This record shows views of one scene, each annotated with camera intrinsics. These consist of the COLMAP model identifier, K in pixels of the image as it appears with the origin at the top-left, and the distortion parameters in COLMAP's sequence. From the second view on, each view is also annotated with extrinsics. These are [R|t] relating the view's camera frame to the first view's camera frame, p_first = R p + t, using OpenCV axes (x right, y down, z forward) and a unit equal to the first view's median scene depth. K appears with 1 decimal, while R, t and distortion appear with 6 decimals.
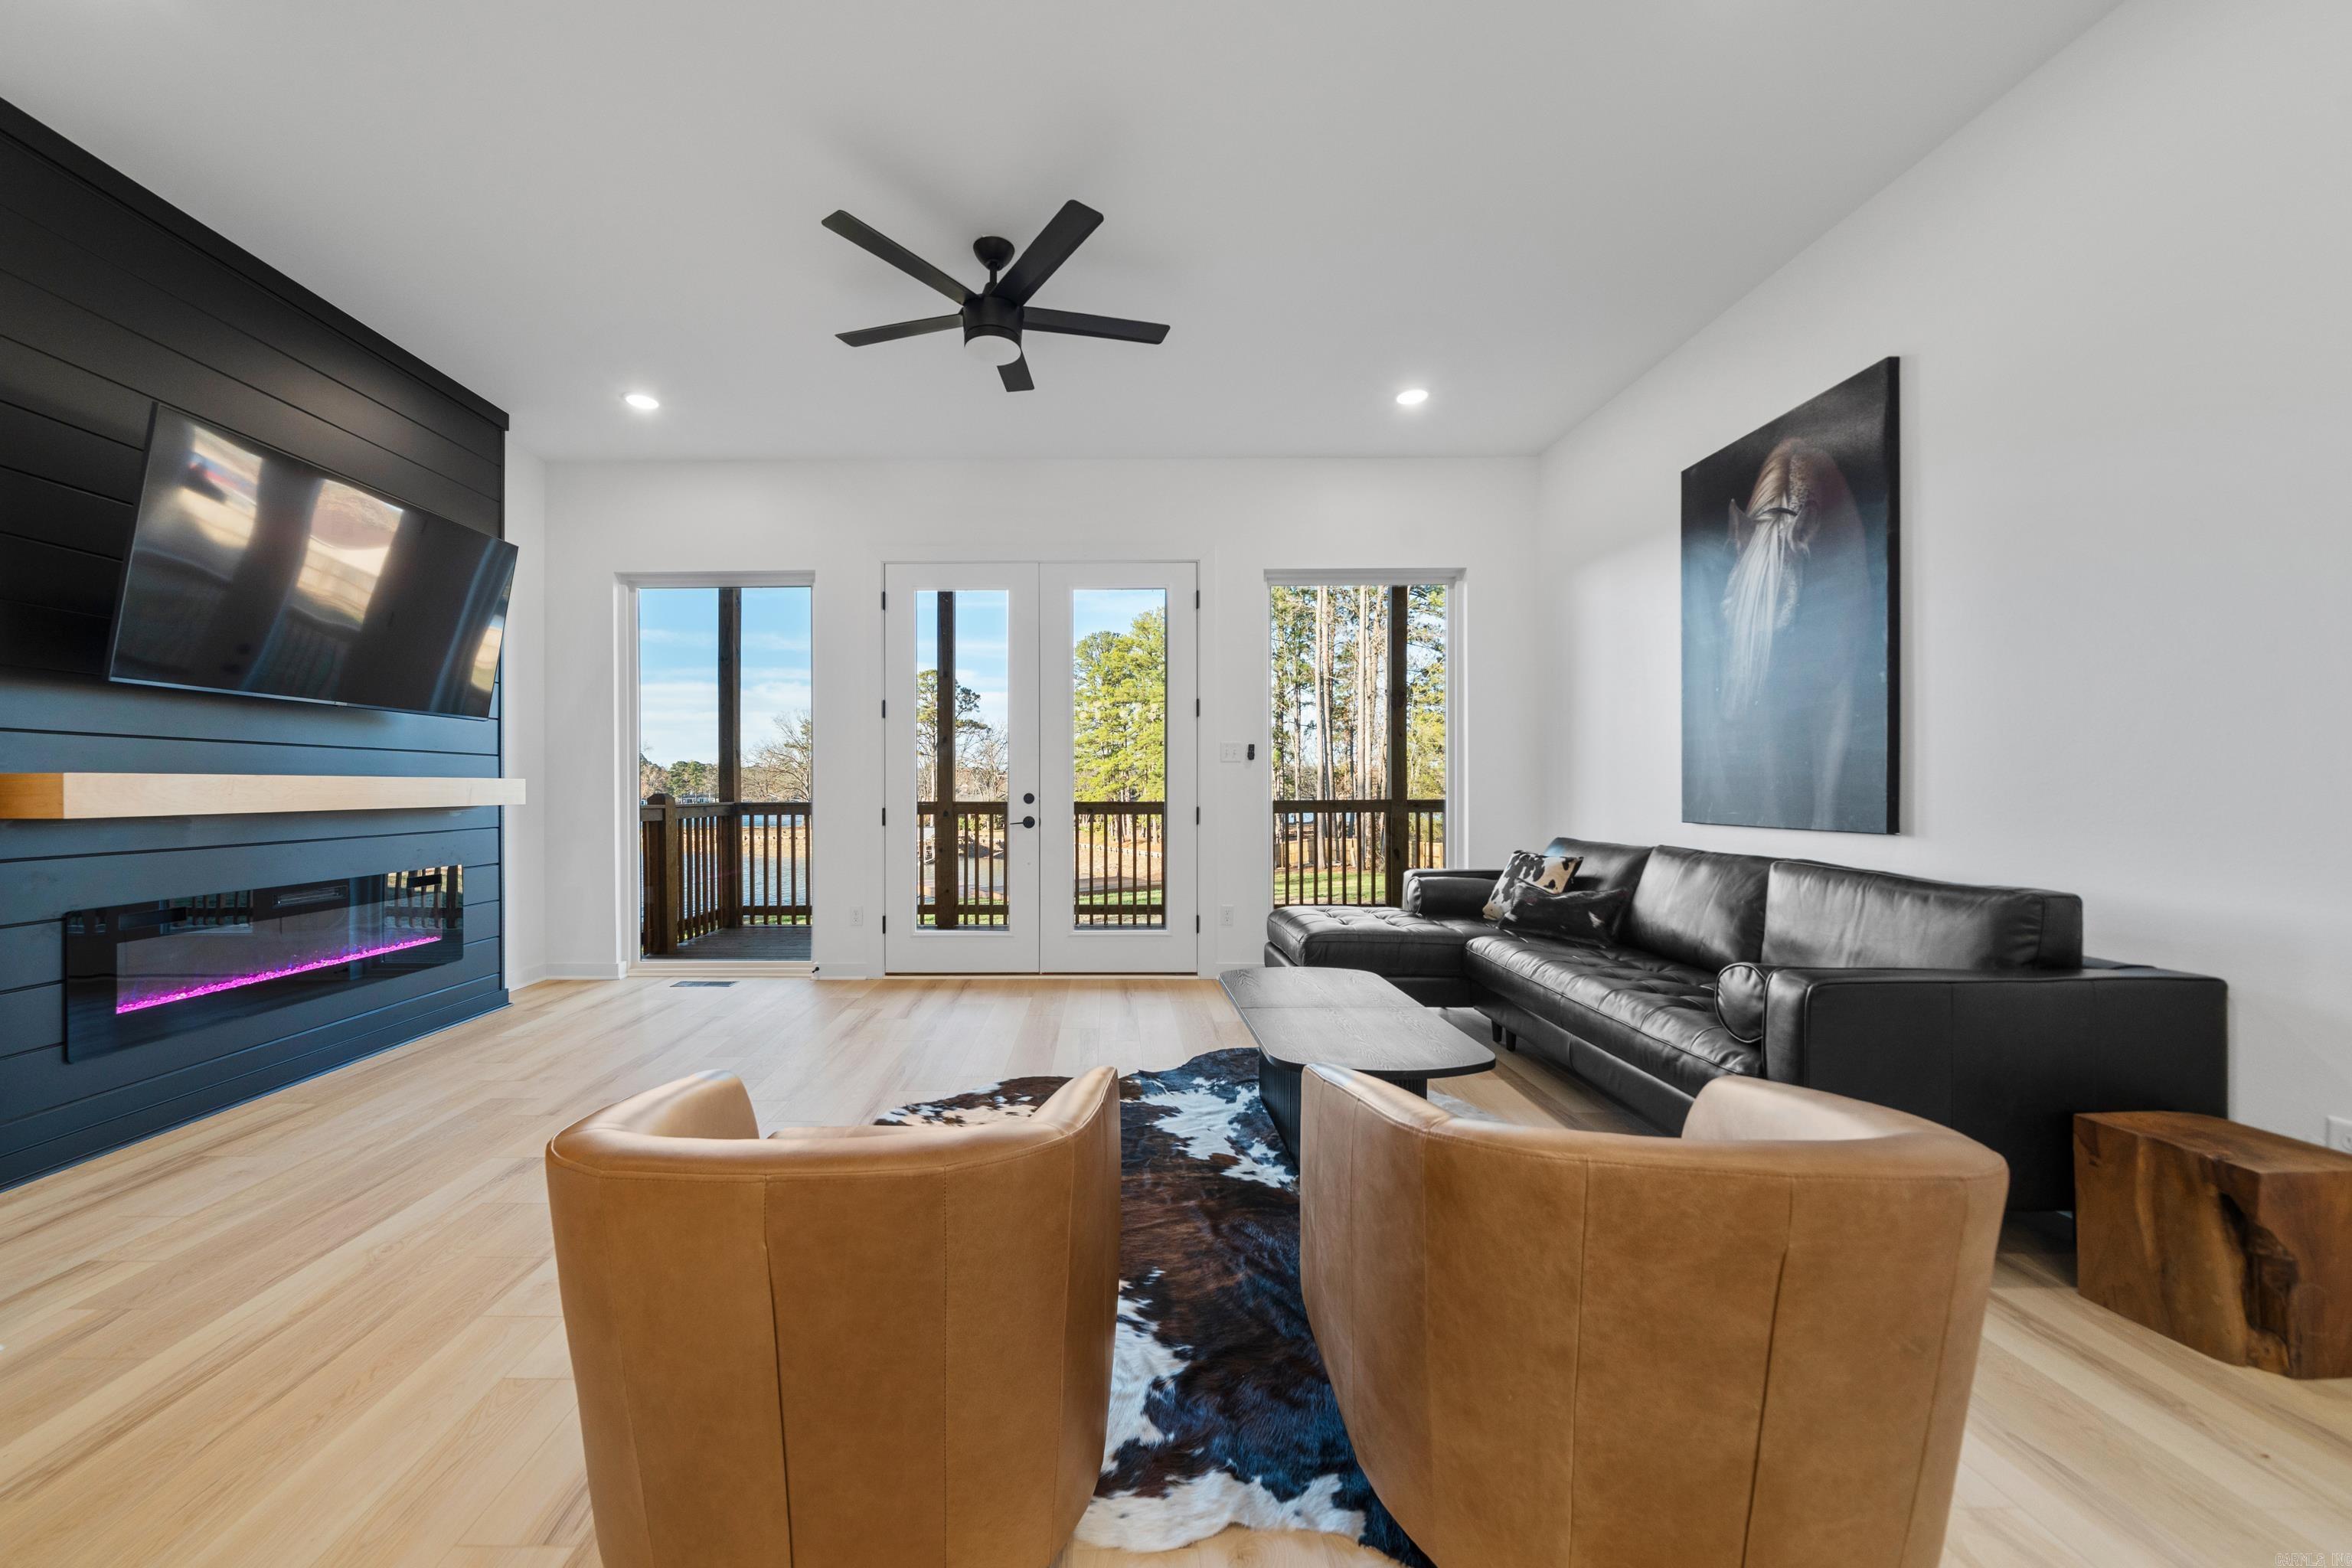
lens RADIAL K [[824.5, 0, 1103.8], [0, 824.5, 787.6], [0, 0, 1]] dist [-0.002719, -0.000055]
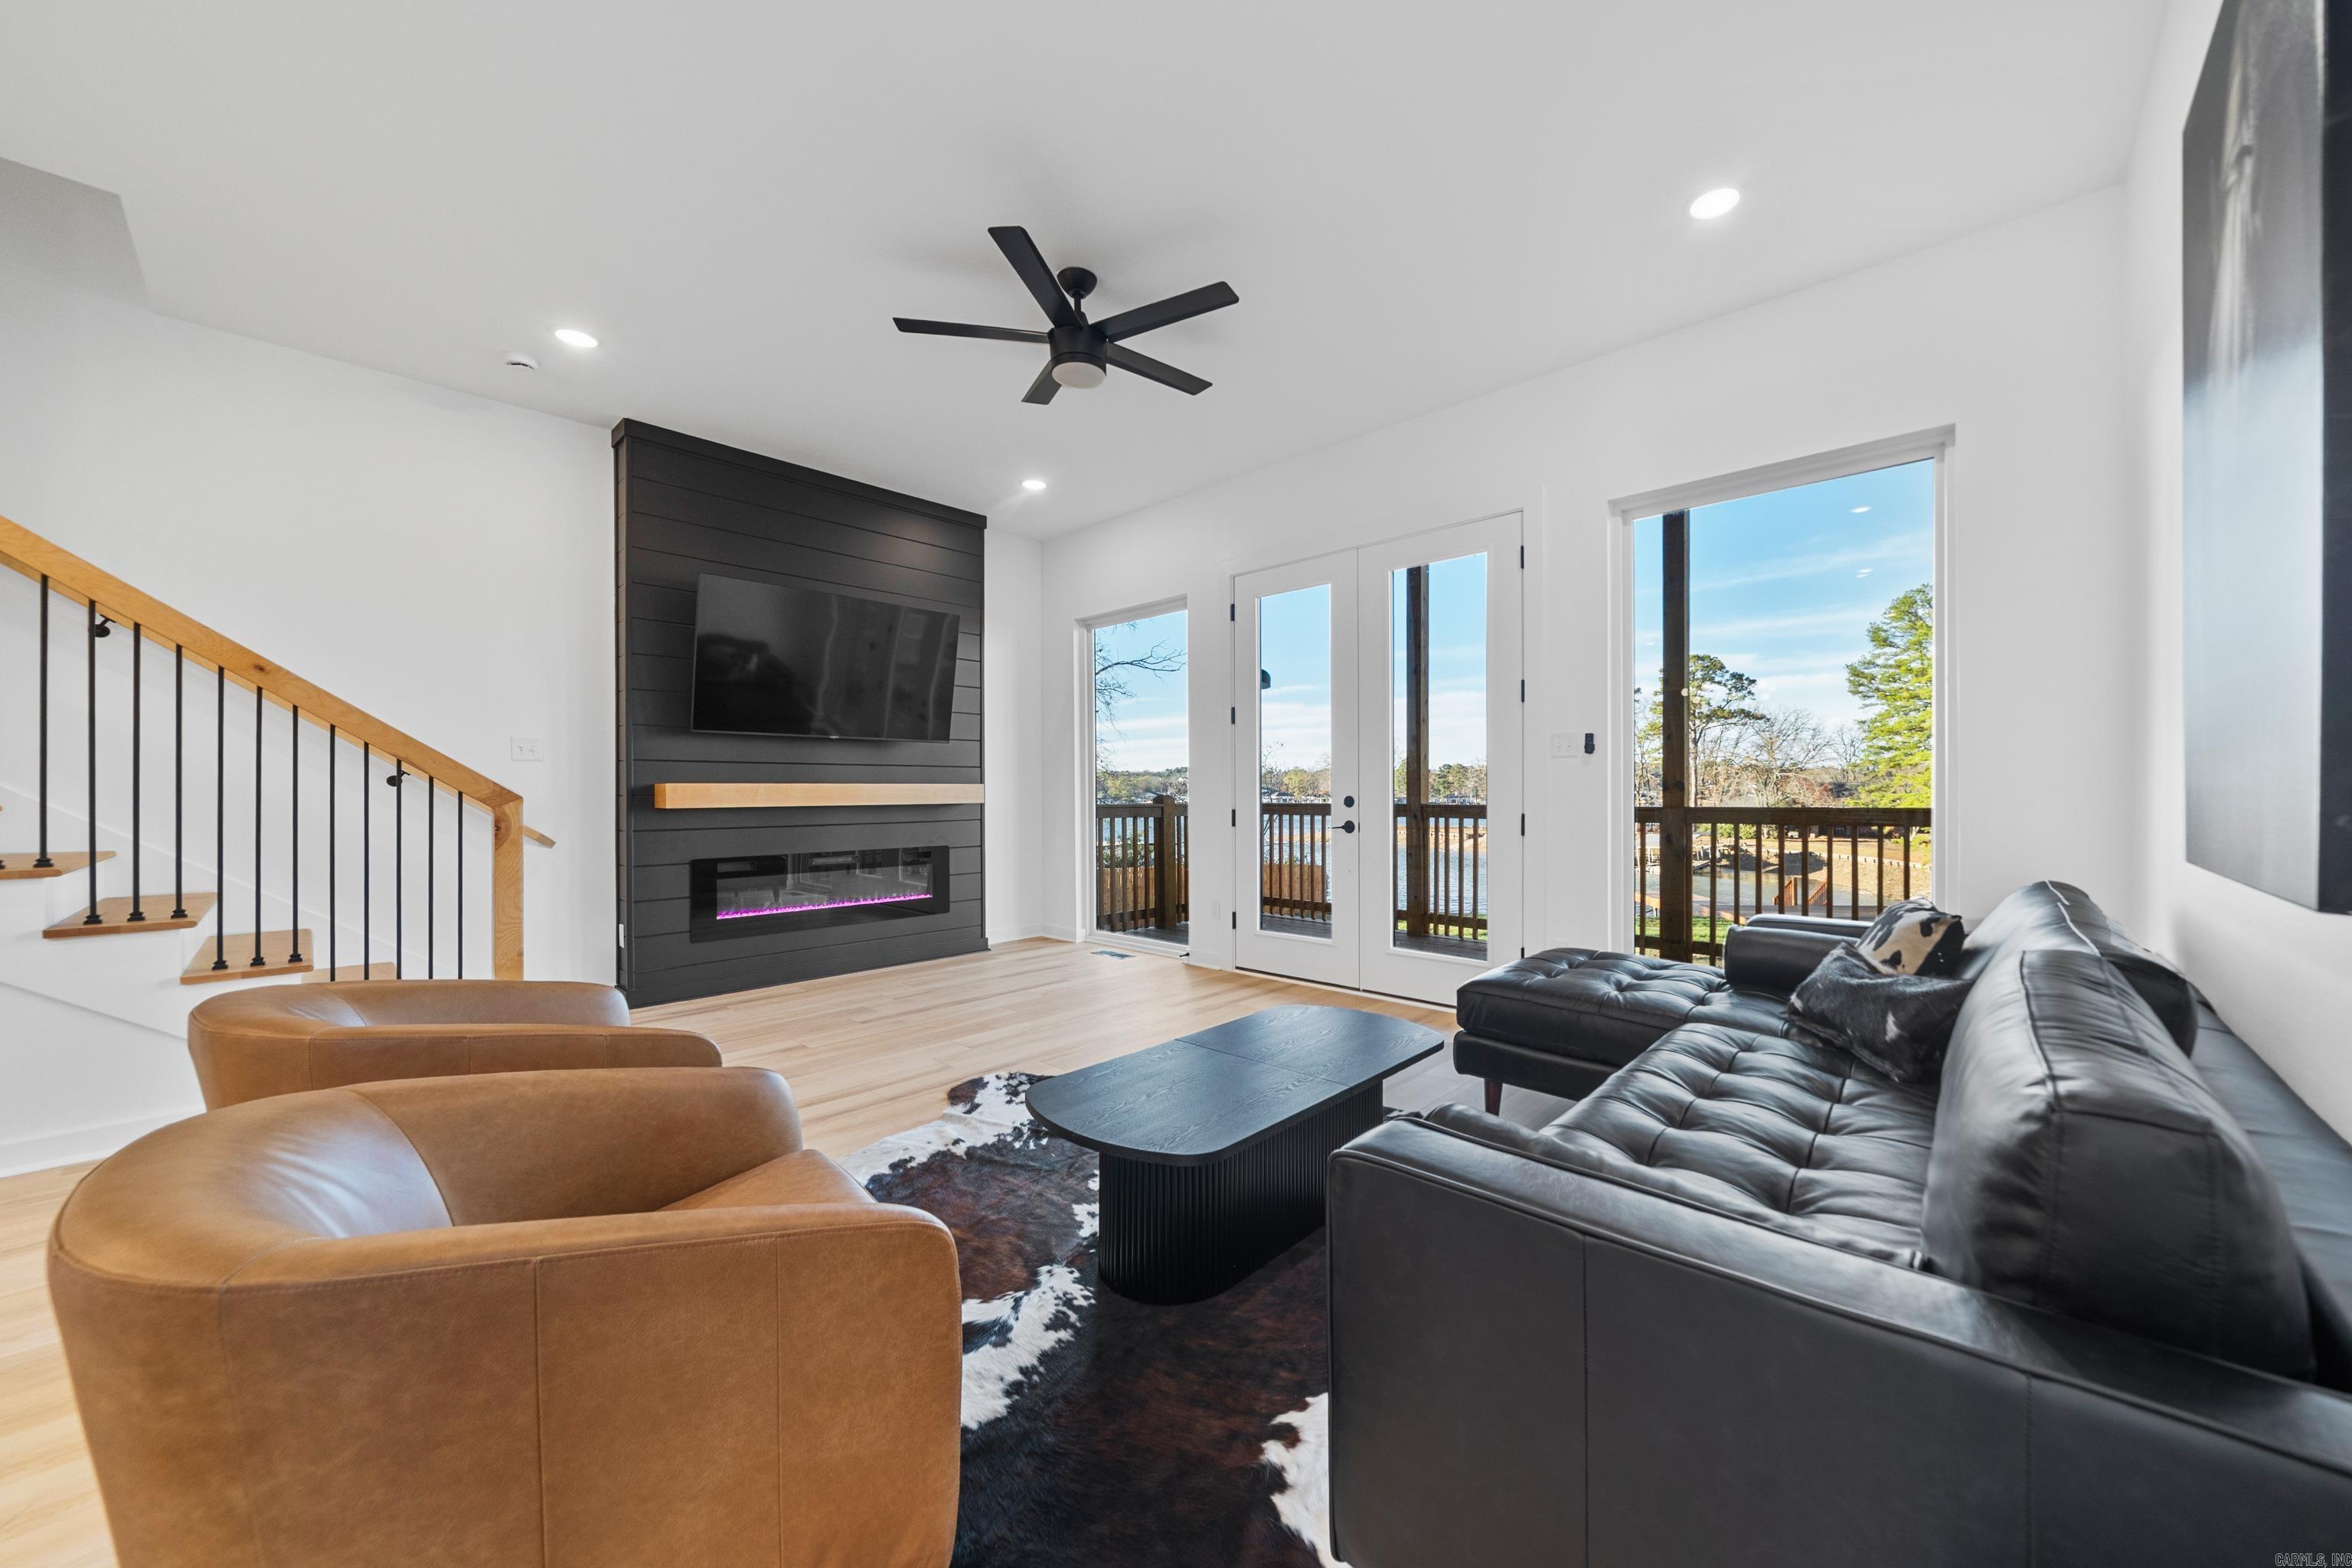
lens RADIAL K [[837.6, 0, 1244.3], [0, 837.6, 793.5], [0, 0, 1]] dist [-0.006492, -0.000055]
pose [[0.755694, 0.001336, -0.654924, 0.512915], [0.002200, 0.999987, 0.004579, -0.000971], [0.654921, -0.004901, 0.755681, 0.233173]]
